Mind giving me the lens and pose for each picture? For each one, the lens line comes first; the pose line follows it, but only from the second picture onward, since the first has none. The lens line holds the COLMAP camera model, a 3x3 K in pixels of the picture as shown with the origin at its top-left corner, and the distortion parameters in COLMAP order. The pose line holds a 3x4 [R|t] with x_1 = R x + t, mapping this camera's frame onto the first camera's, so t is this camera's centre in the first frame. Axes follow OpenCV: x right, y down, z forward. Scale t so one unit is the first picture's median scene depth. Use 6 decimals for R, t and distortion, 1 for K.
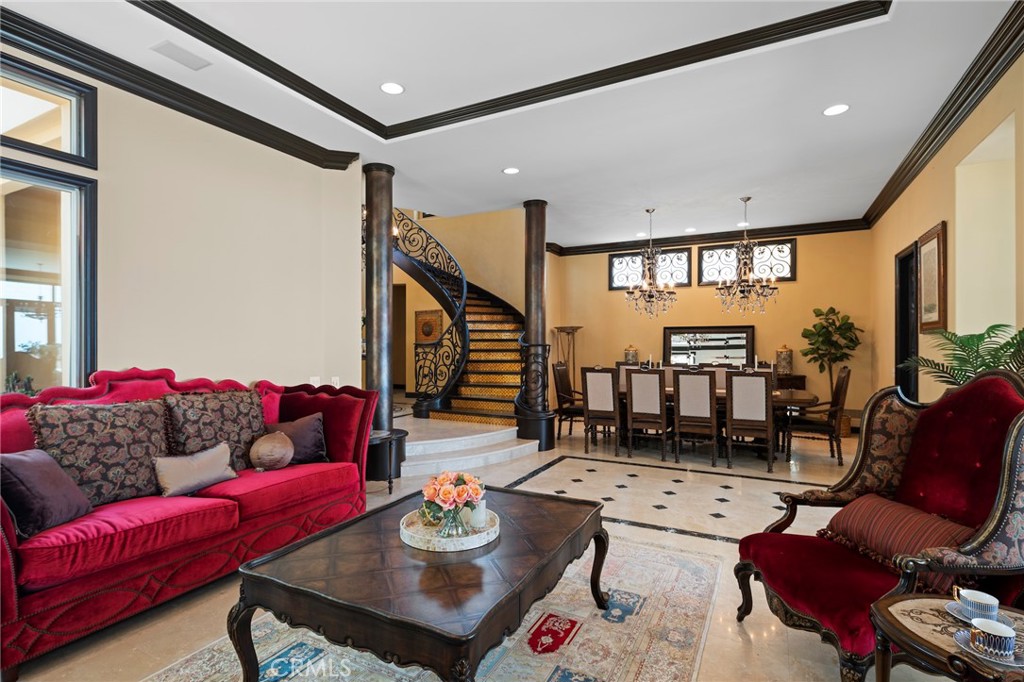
lens RADIAL K [[503.0, 0, 513.1], [0, 503.0, 345.5], [0, 0, 1]] dist [-0.002308, -0.001640]
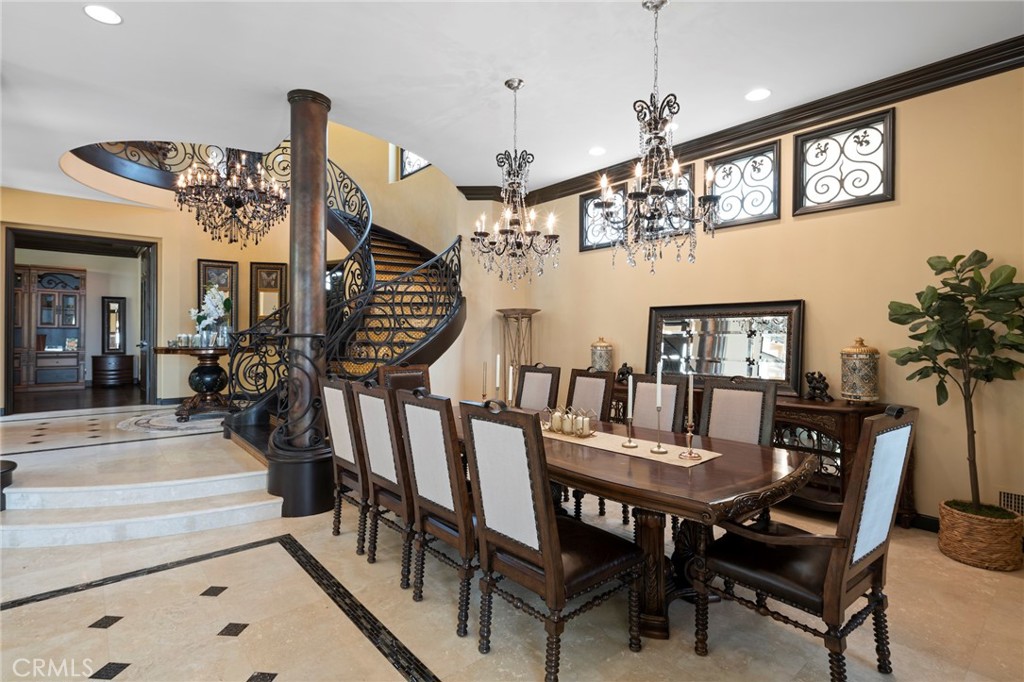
lens RADIAL K [[503.0, 0, 512.0], [0, 503.0, 336.2], [0, 0, 1]] dist [-0.002308, -0.001640]
pose [[0.930005, 0.005798, -0.367502, 0.402043], [-0.008735, 0.999942, -0.006330, 0.002256], [0.367444, 0.009097, 0.930001, 0.438720]]
